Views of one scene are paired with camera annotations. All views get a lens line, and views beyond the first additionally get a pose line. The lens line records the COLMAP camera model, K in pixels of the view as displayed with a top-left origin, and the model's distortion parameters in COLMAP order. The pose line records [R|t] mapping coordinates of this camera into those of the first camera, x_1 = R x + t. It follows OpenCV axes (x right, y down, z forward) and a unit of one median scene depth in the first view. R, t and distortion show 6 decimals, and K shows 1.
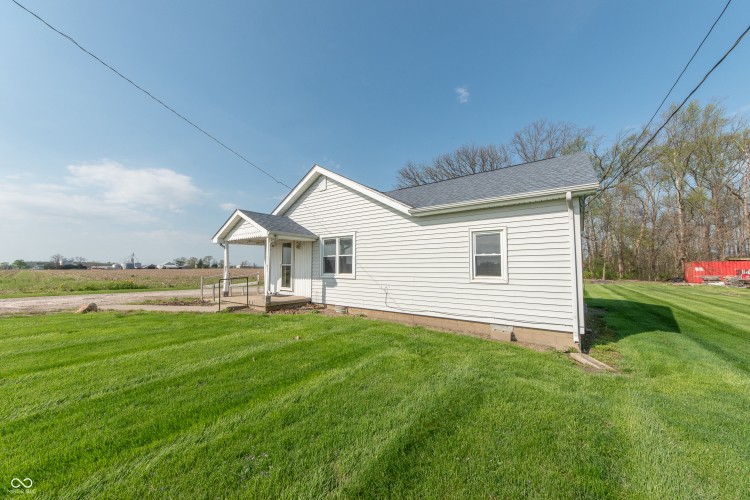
lens RADIAL K [[267.2, 0, 377.2], [0, 267.2, 250.7], [0, 0, 1]] dist [-0.000126, 0.000029]
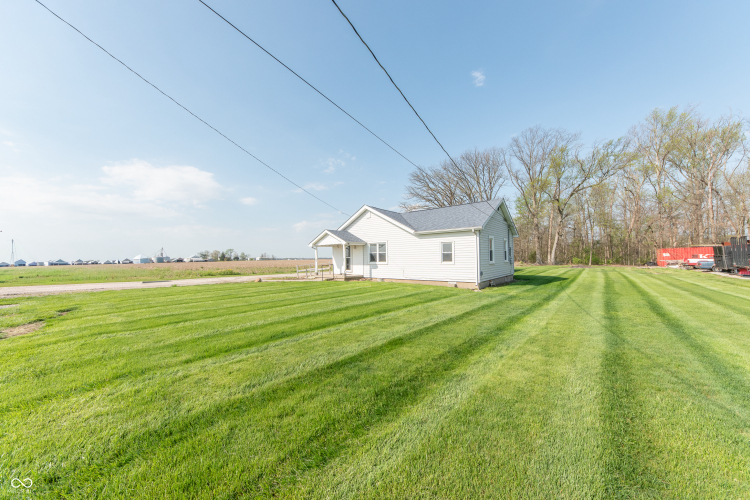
lens RADIAL K [[271.2, 0, 387.0], [0, 271.2, 250.8], [0, 0, 1]] dist [-0.000084, -0.000017]
pose [[0.999584, -0.017032, -0.023289, -0.007616], [0.017920, 0.999098, 0.038499, -0.014360], [0.022612, -0.038900, 0.998987, -0.199735]]
